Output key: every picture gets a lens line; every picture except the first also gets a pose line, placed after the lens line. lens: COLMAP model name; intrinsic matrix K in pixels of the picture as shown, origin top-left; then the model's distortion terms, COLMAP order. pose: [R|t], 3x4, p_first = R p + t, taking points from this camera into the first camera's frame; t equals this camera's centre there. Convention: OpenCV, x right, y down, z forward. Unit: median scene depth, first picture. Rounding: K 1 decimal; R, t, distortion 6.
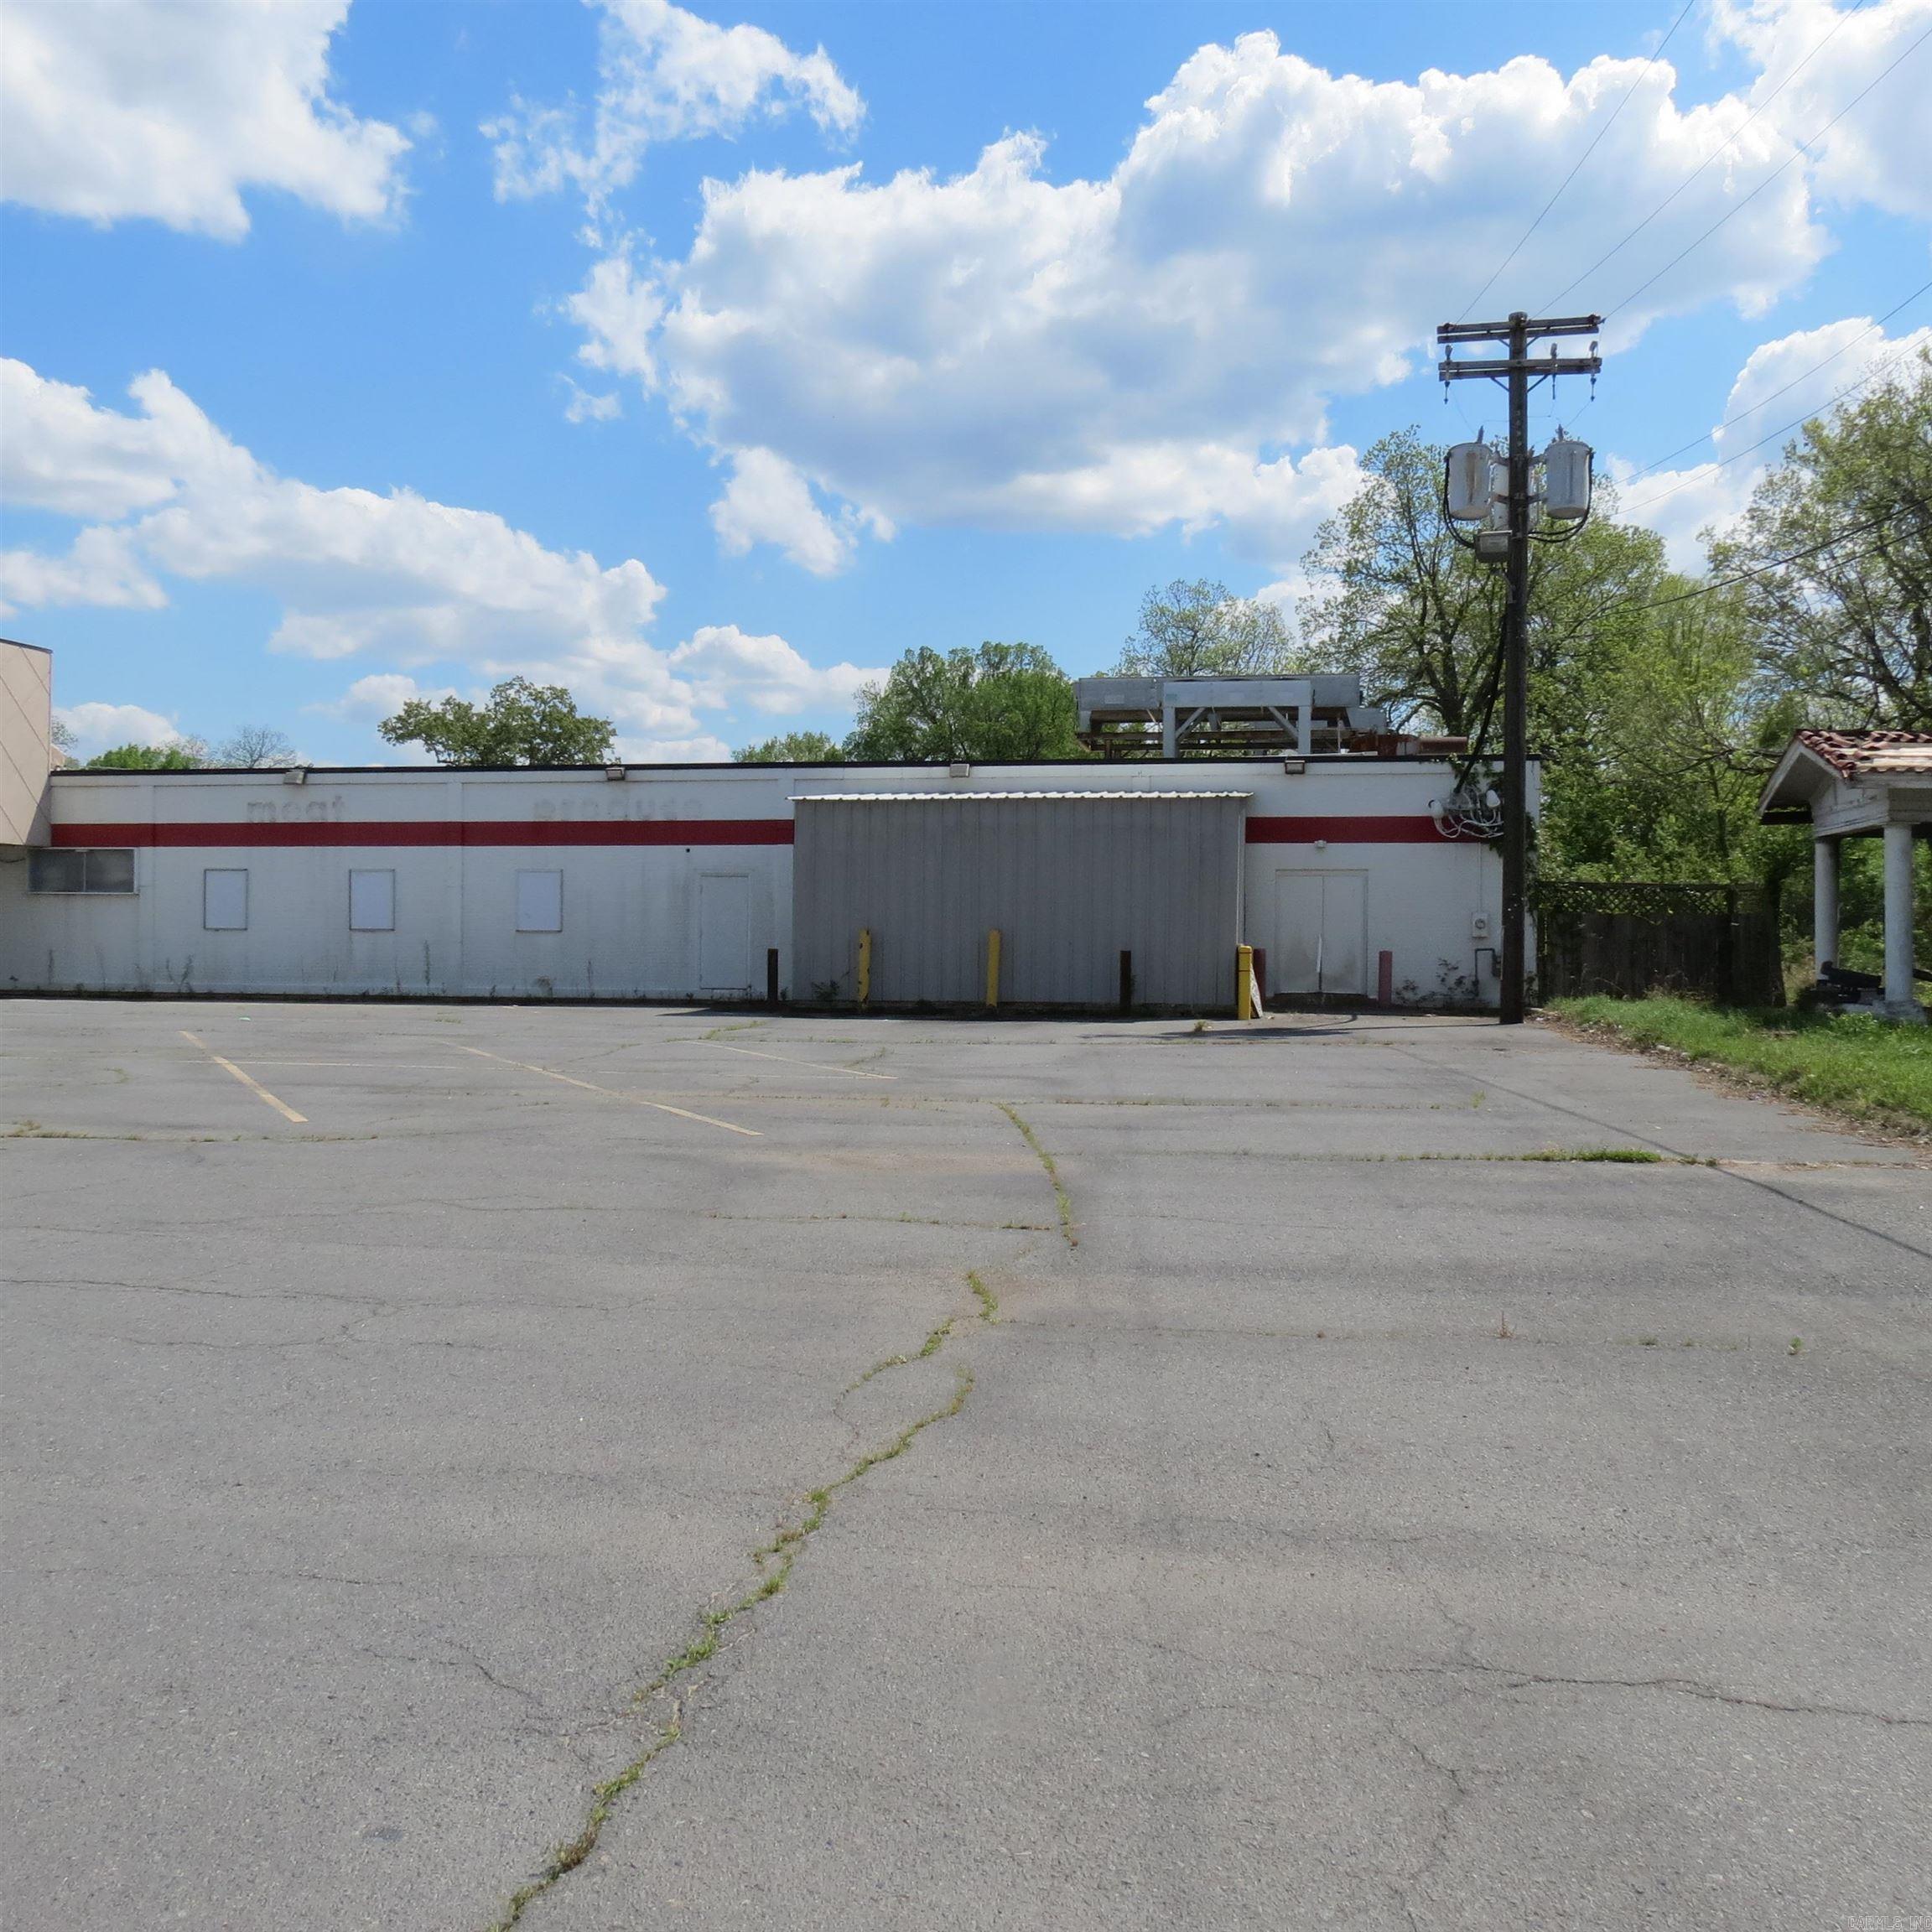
lens RADIAL K [[1619.6, 0, 966.0], [0, 1619.6, 966.0], [0, 0, 1]] dist [-0.001555, 0.004999]
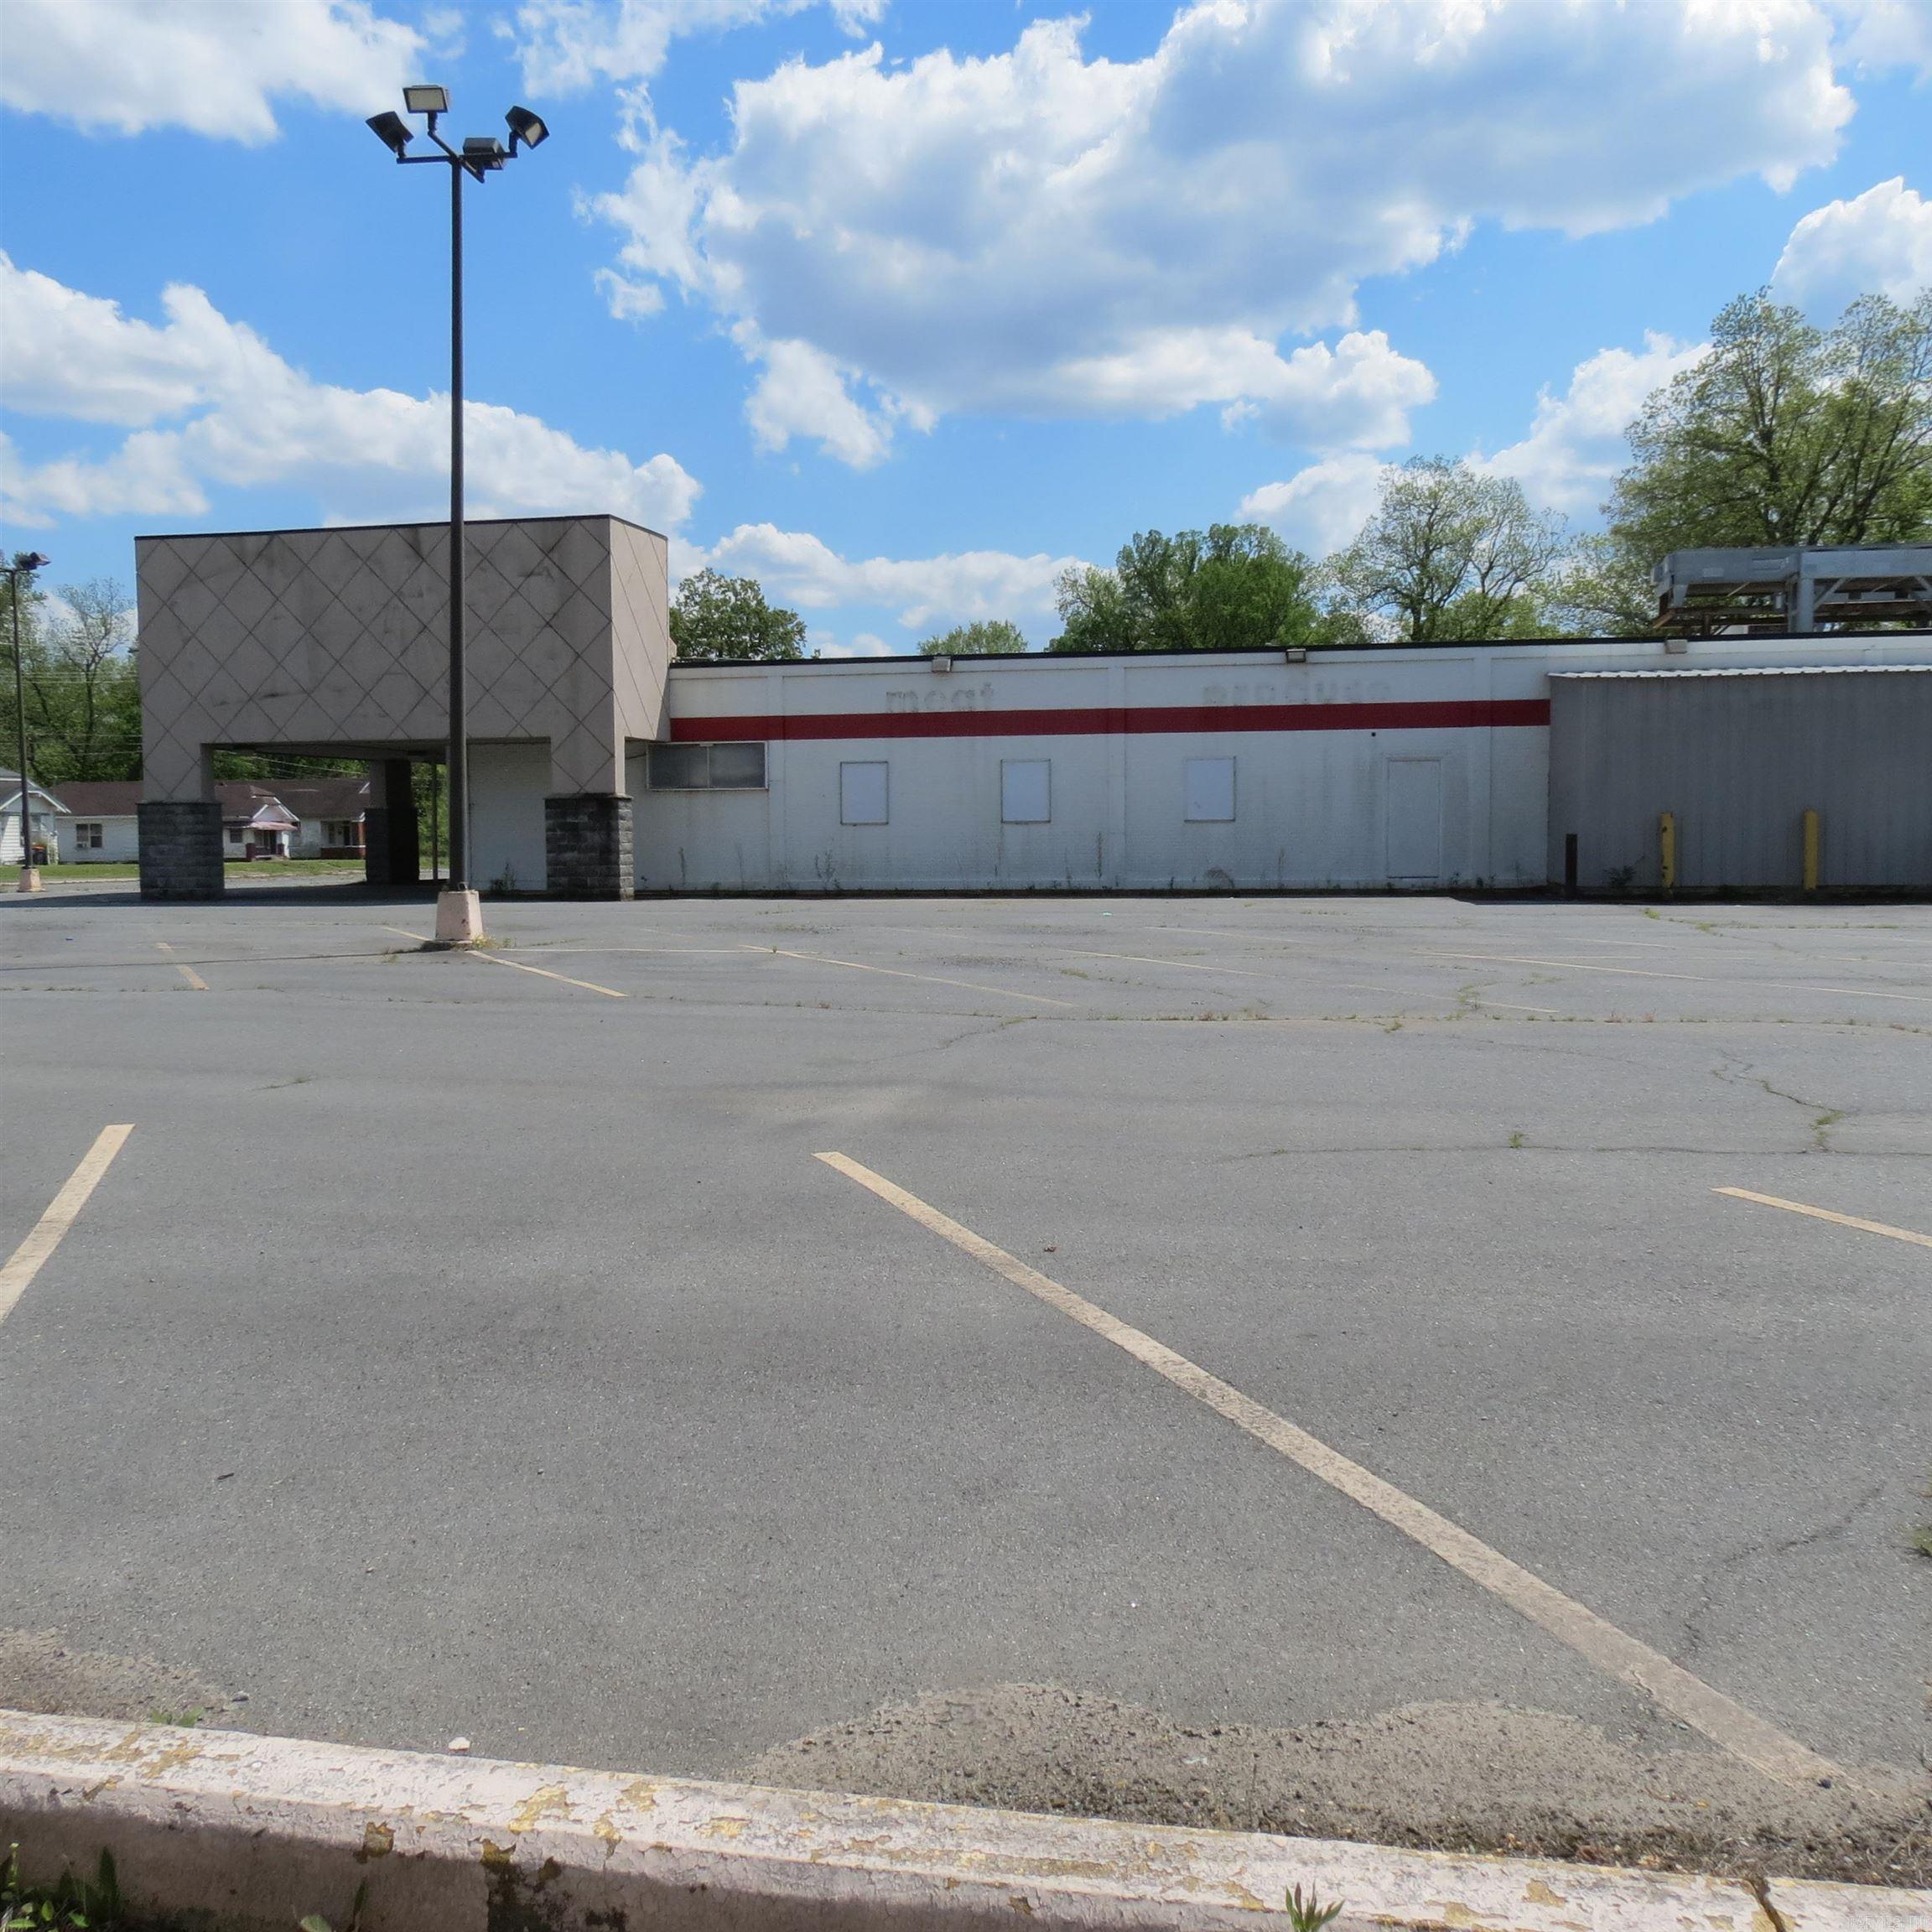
lens RADIAL K [[1588.1, 0, 778.9], [0, 1588.1, 928.1], [0, 0, 1]] dist [-0.048481, 0.048772]
pose [[0.999682, -0.014803, -0.020421, -0.125672], [0.015675, 0.998943, 0.043201, -0.000566], [0.019760, -0.043507, 0.998858, 0.012196]]
